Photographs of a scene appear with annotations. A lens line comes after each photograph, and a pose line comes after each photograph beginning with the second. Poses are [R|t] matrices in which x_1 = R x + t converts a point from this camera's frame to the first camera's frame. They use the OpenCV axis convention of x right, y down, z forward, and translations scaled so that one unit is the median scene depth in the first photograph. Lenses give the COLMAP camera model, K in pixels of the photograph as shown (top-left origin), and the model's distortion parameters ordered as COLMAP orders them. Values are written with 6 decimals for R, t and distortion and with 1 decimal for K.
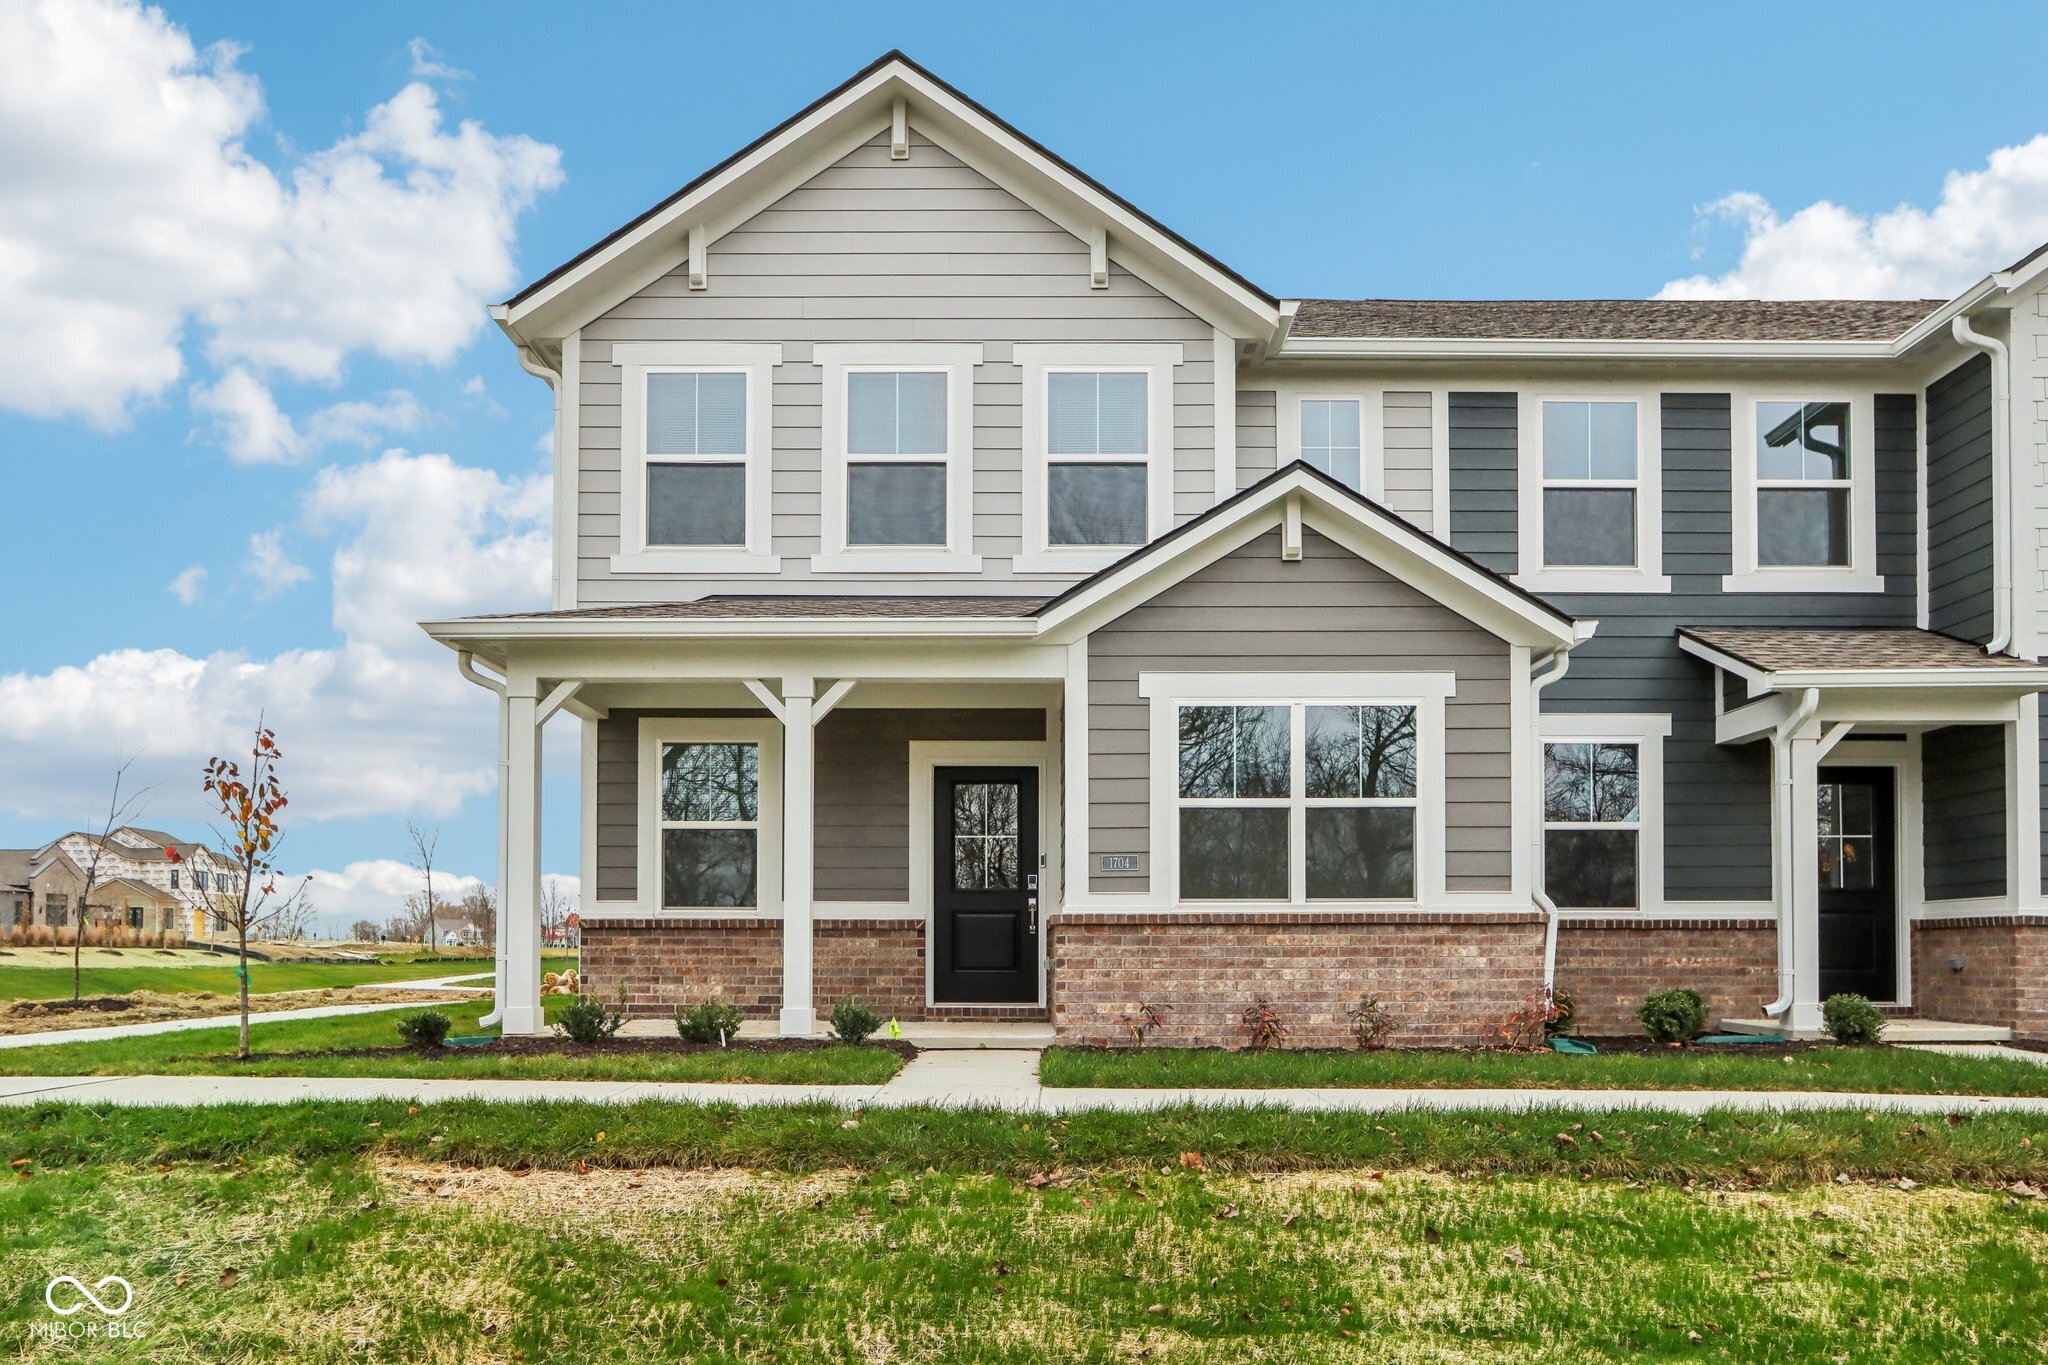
lens RADIAL K [[1448.1, 0, 1023.8], [0, 1448.1, 918.5], [0, 0, 1]] dist [-0.002241, -0.000262]
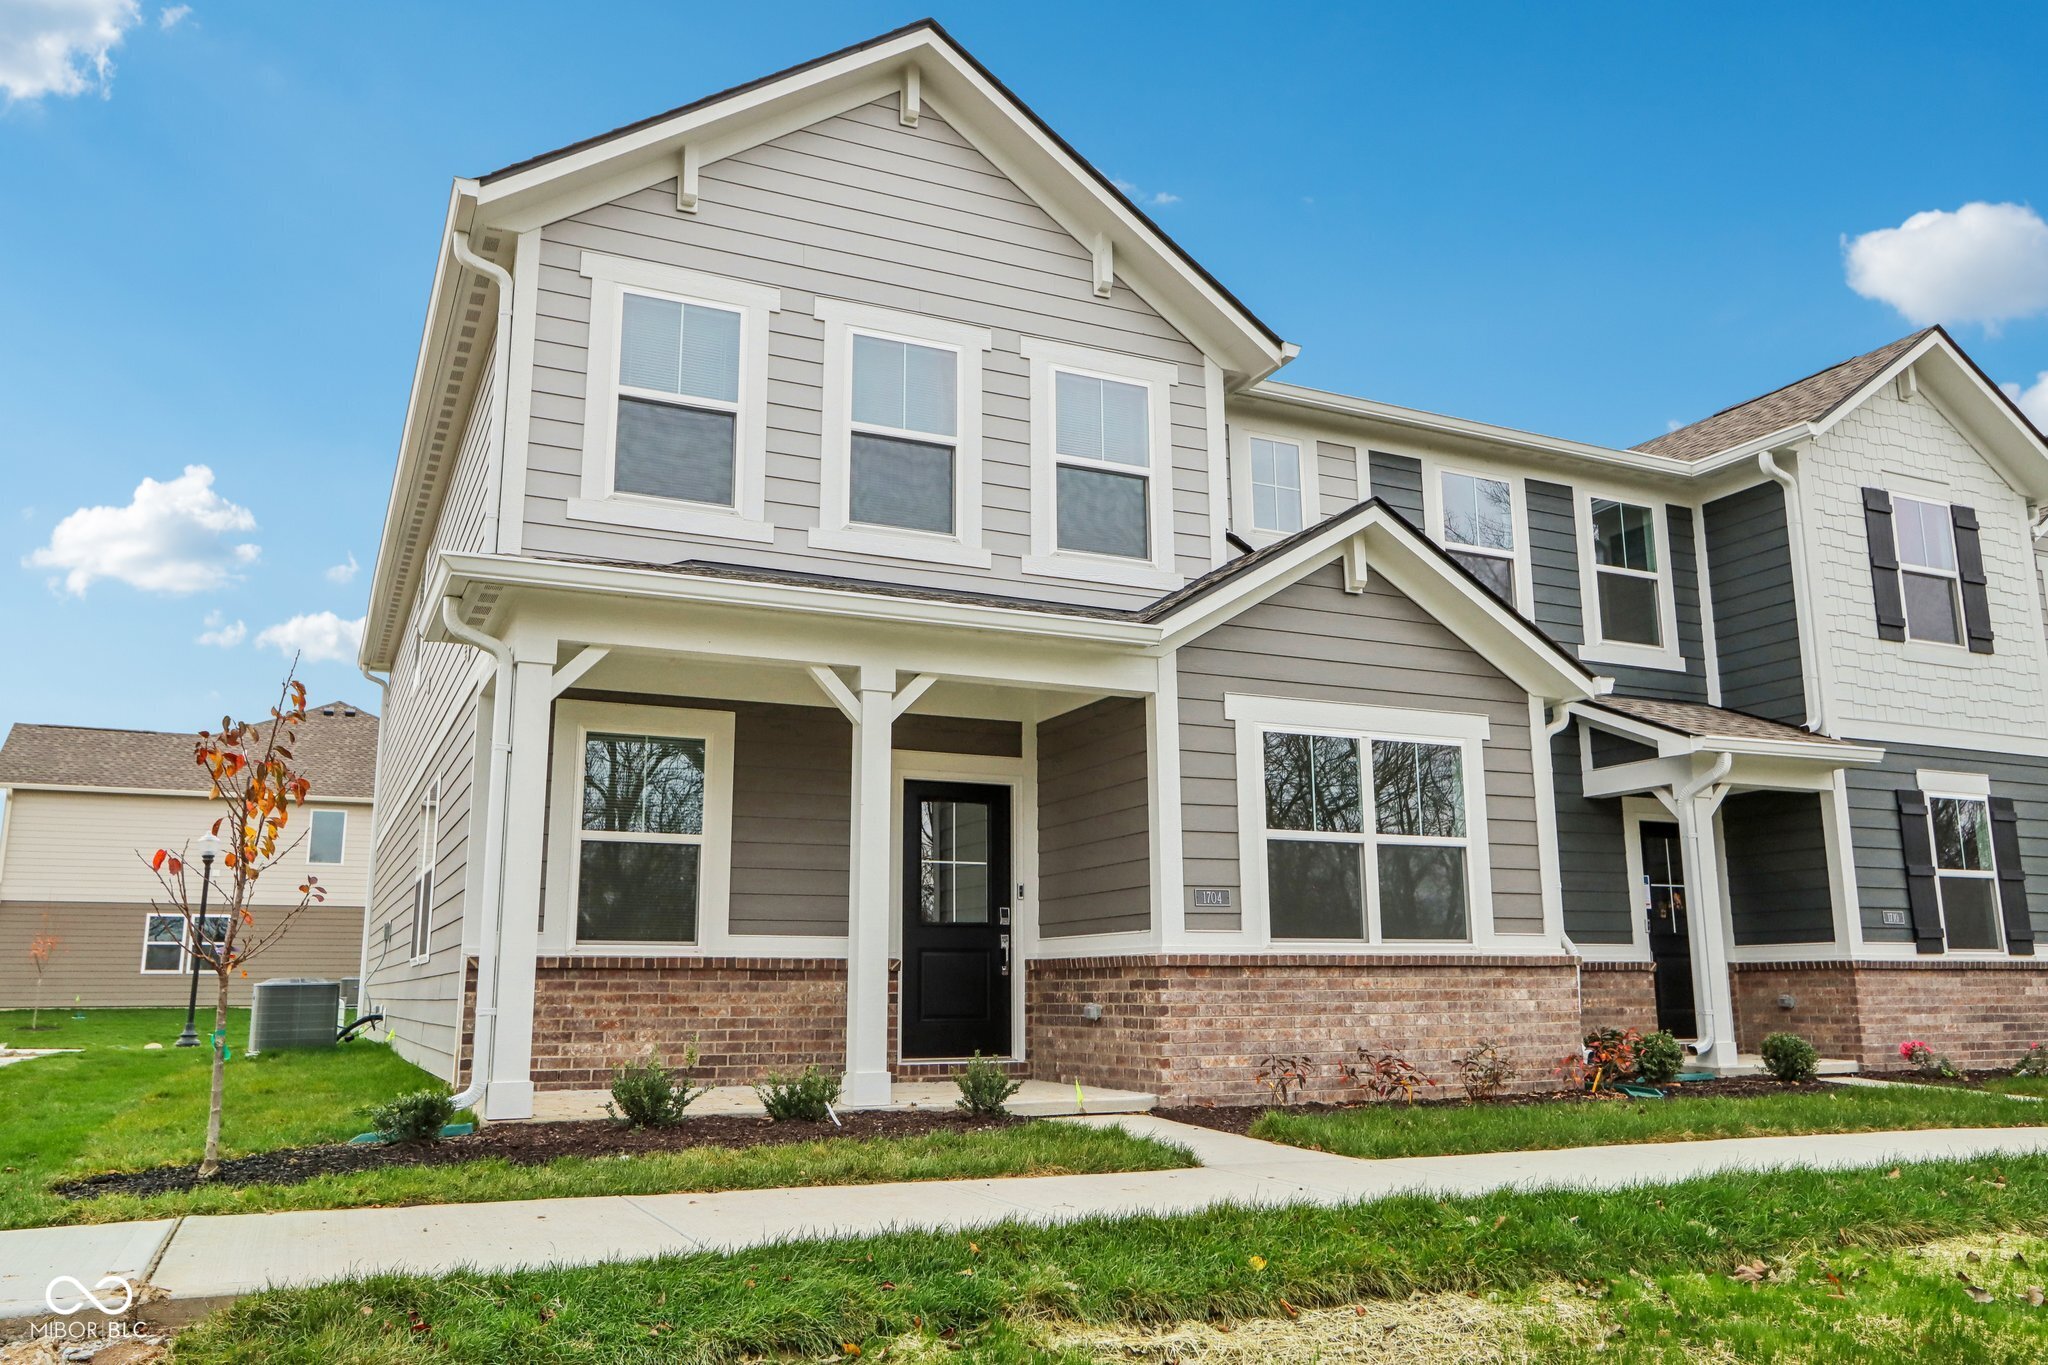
lens RADIAL K [[1510.2, 0, 1001.7], [0, 1510.2, 691.4], [0, 0, 1]] dist [0.002108, 0.003035]
pose [[0.908438, 0.076697, 0.410923, -0.407972], [-0.005763, 0.985228, -0.171148, -0.002544], [-0.417979, 0.153109, 0.895461, 0.166728]]
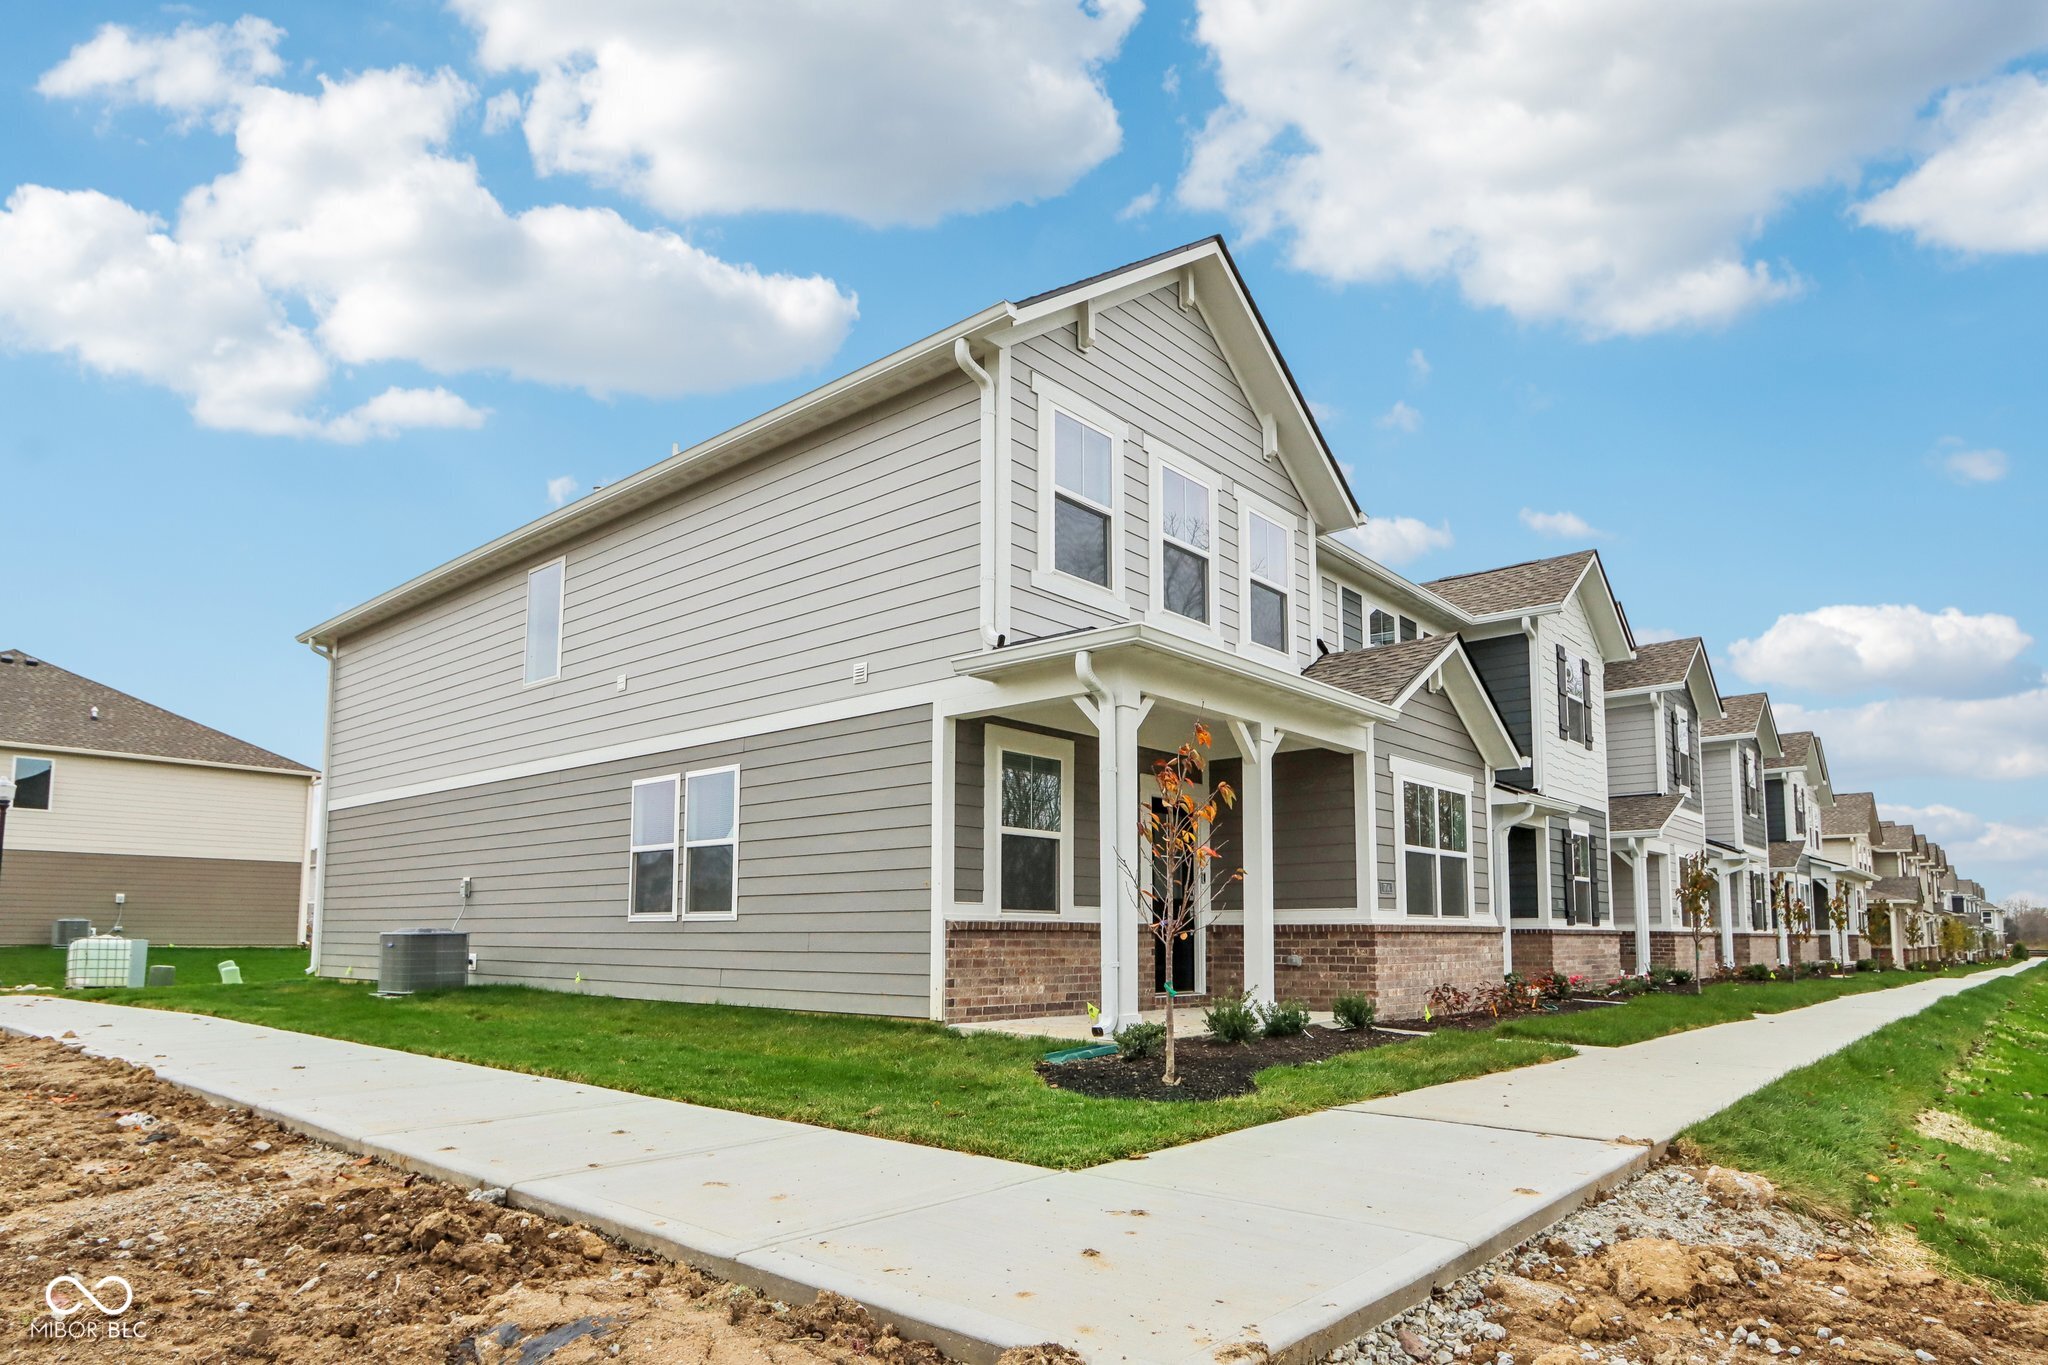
lens RADIAL K [[1197.7, 0, 1023.2], [0, 1197.7, 831.3], [0, 0, 1]] dist [0.002804, 0.000415]
pose [[0.652879, 0.067073, 0.754486, -0.935484], [-0.018834, 0.997201, -0.072352, -0.002245], [-0.757228, 0.033027, 0.652315, 0.456168]]
